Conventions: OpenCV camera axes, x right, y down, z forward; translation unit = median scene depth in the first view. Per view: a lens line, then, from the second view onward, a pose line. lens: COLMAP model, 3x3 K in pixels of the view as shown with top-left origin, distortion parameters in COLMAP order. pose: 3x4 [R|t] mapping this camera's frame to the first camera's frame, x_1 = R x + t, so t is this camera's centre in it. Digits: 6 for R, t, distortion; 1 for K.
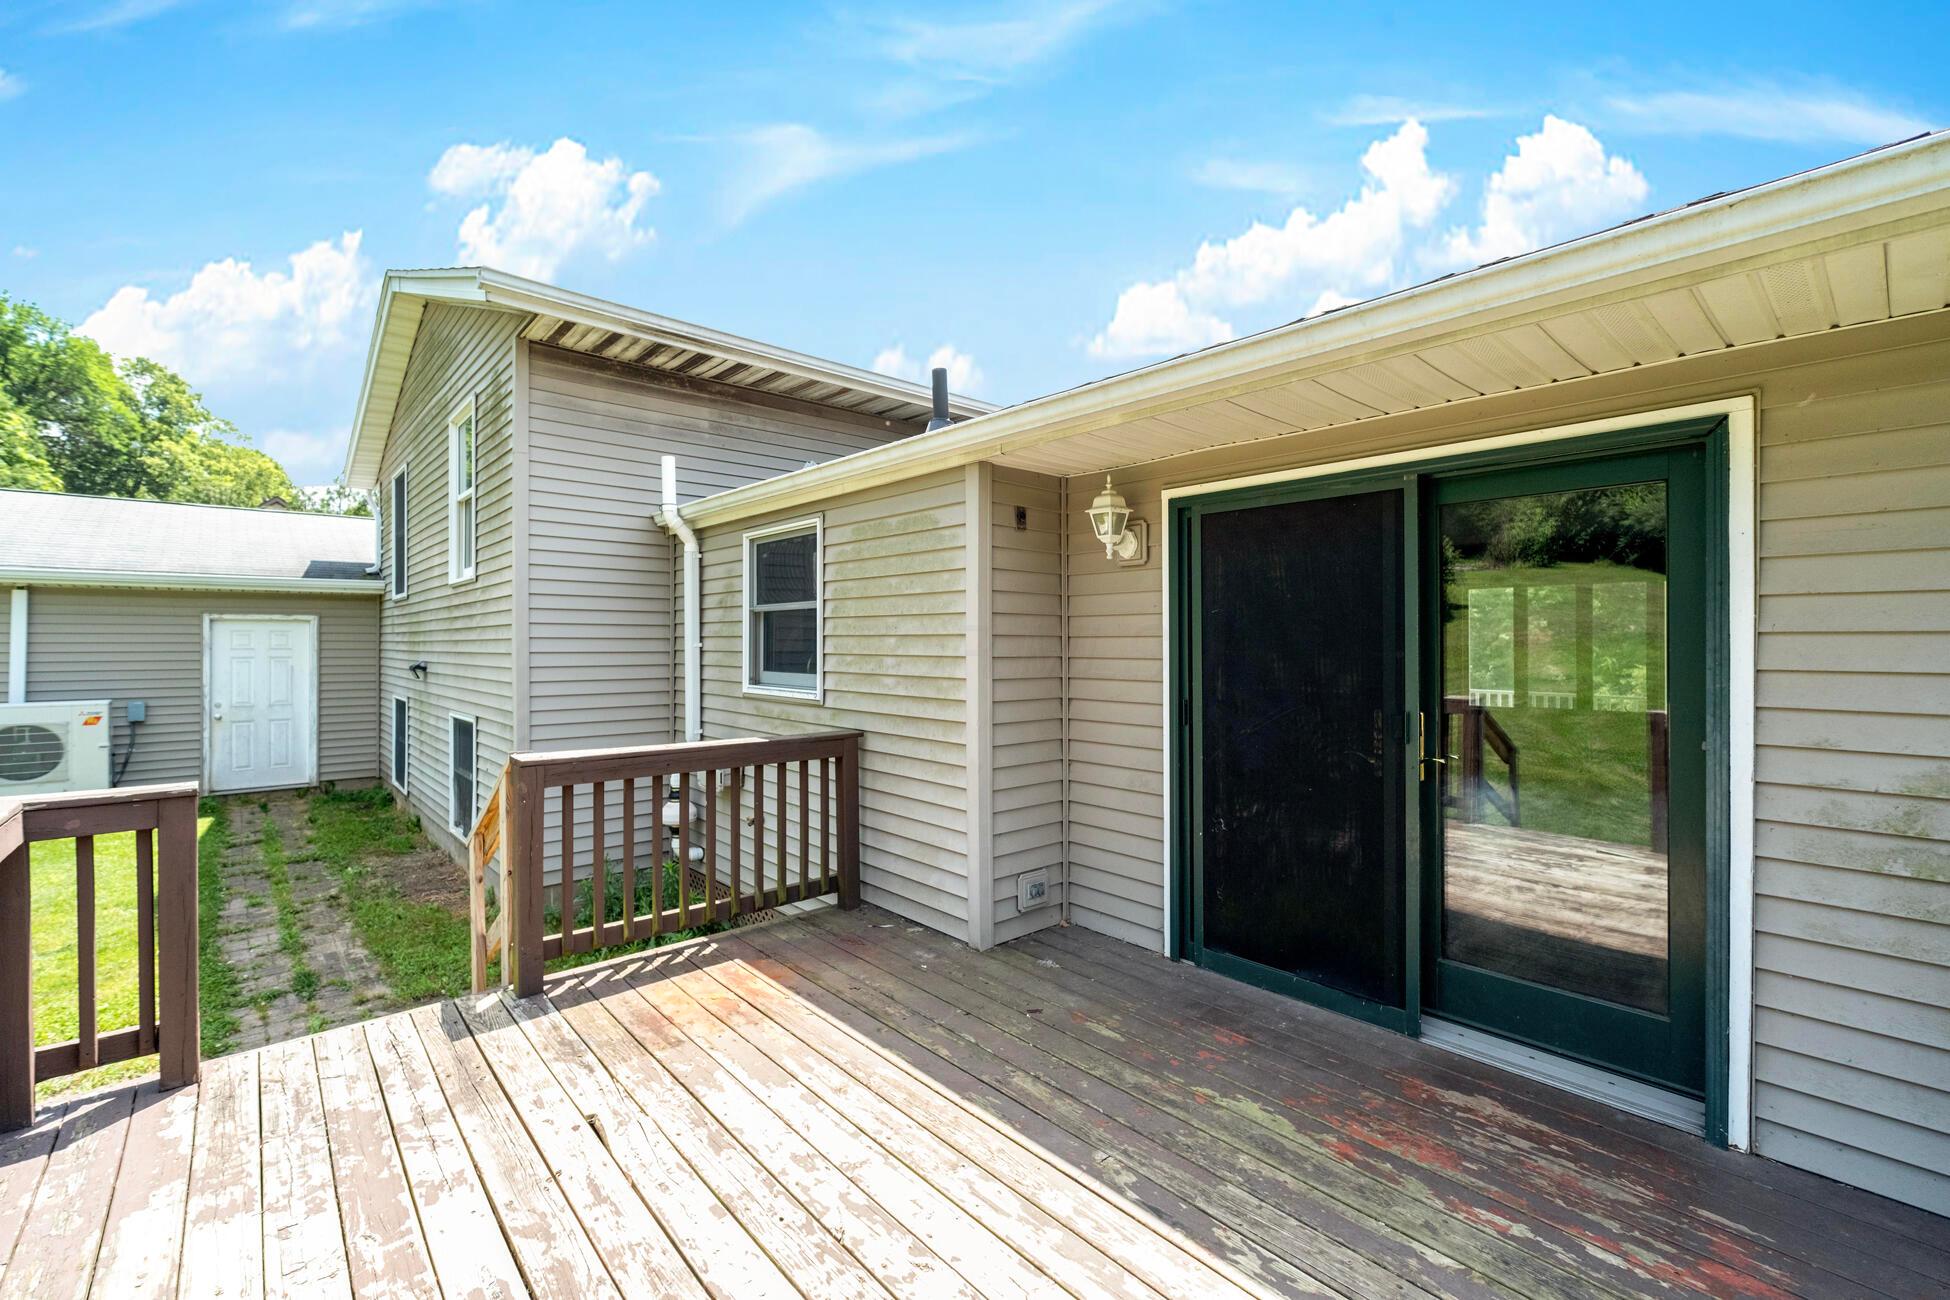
lens RADIAL K [[820.7, 0, 985.3], [0, 820.7, 643.3], [0, 0, 1]] dist [-0.005767, 0.002472]
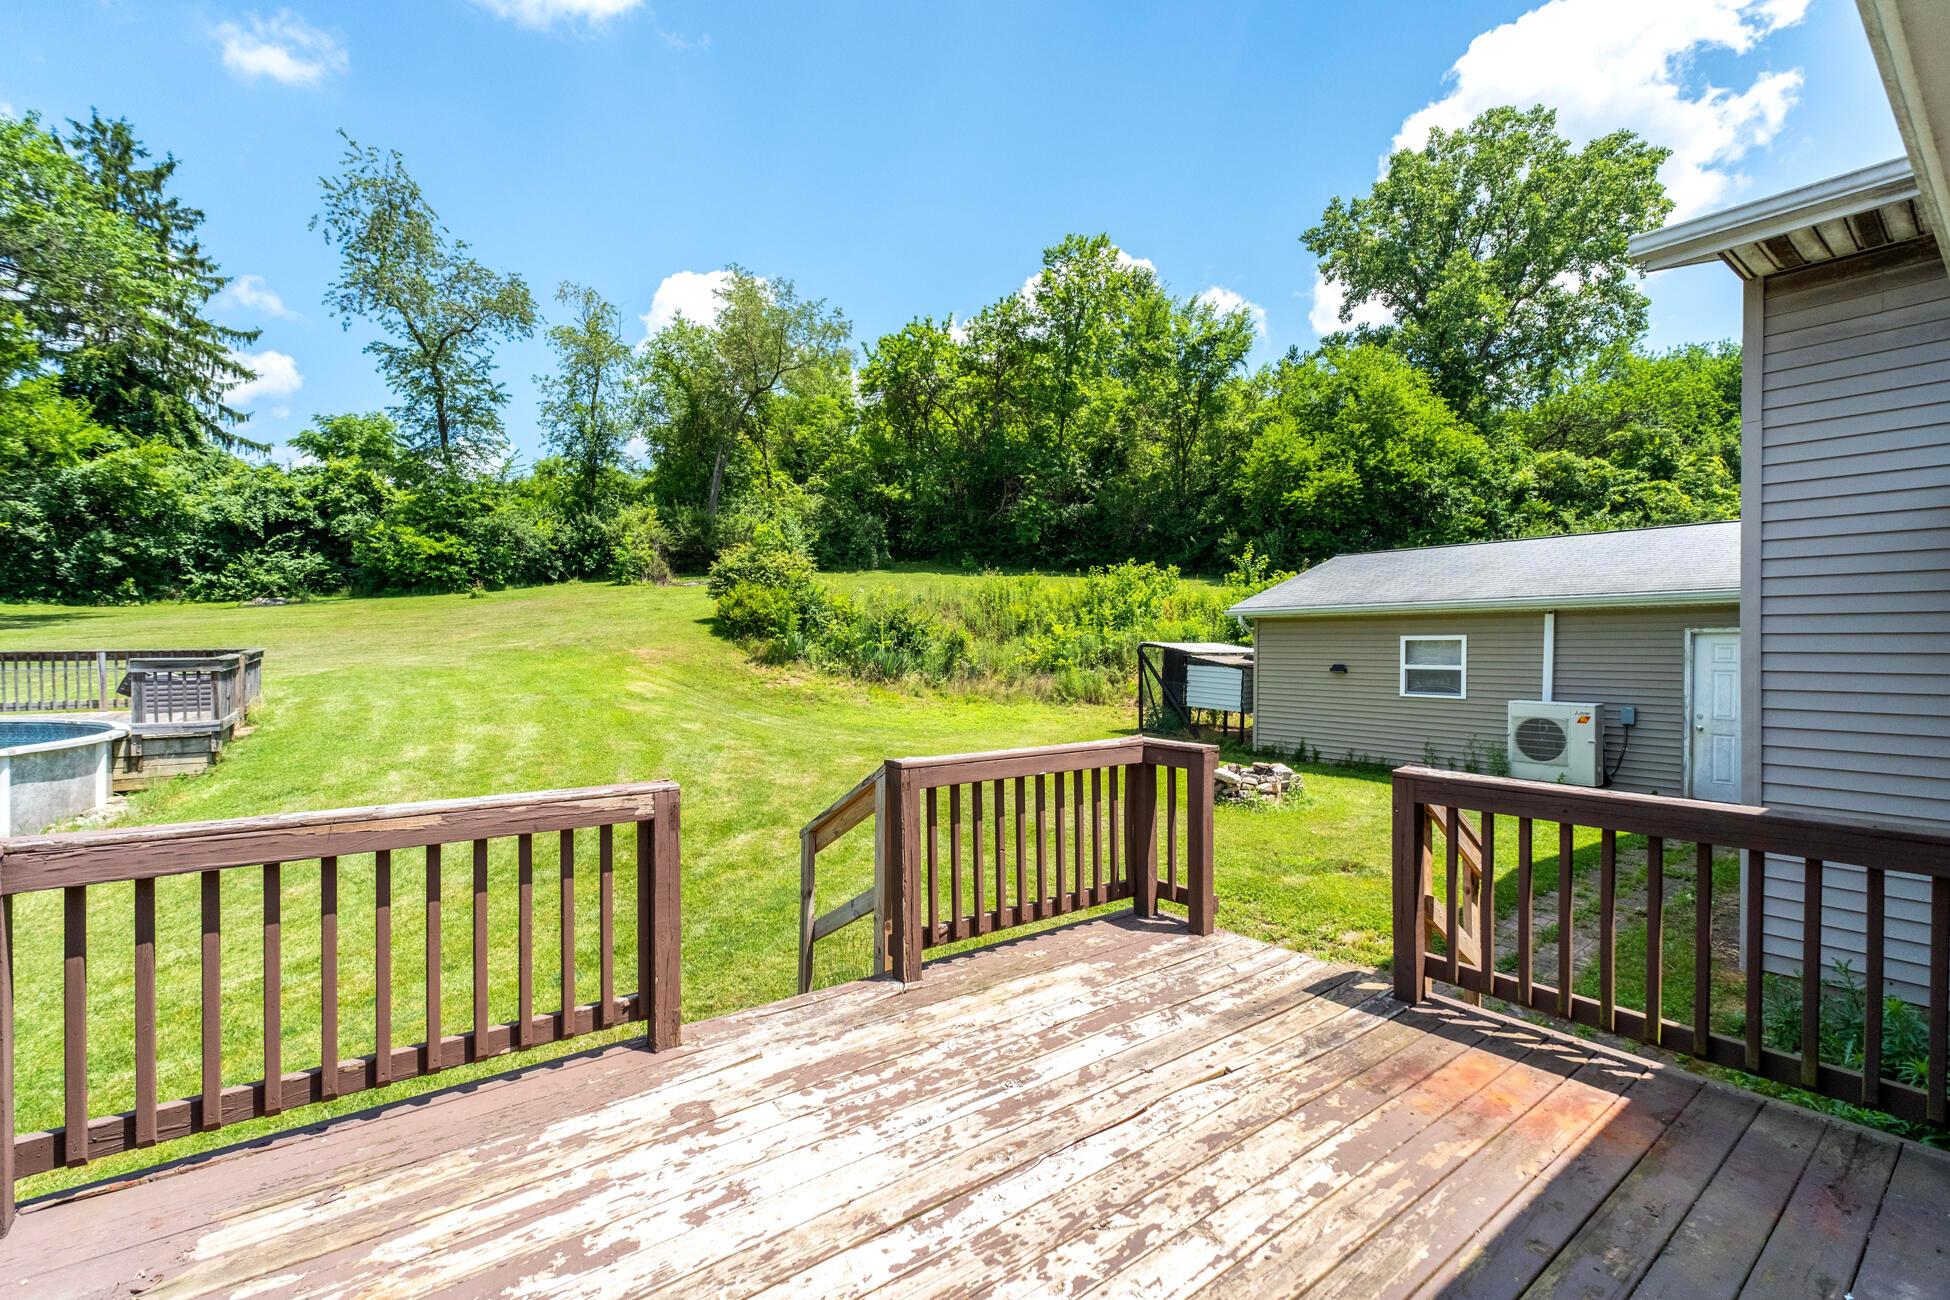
lens RADIAL K [[820.7, 0, 974.3], [0, 820.7, 644.4], [0, 0, 1]] dist [-0.005767, 0.002472]
pose [[-0.061927, -0.007187, -0.998055, 0.455681], [-0.006971, 0.999953, -0.006768, -0.005369], [0.998056, 0.006538, -0.061974, 0.470393]]
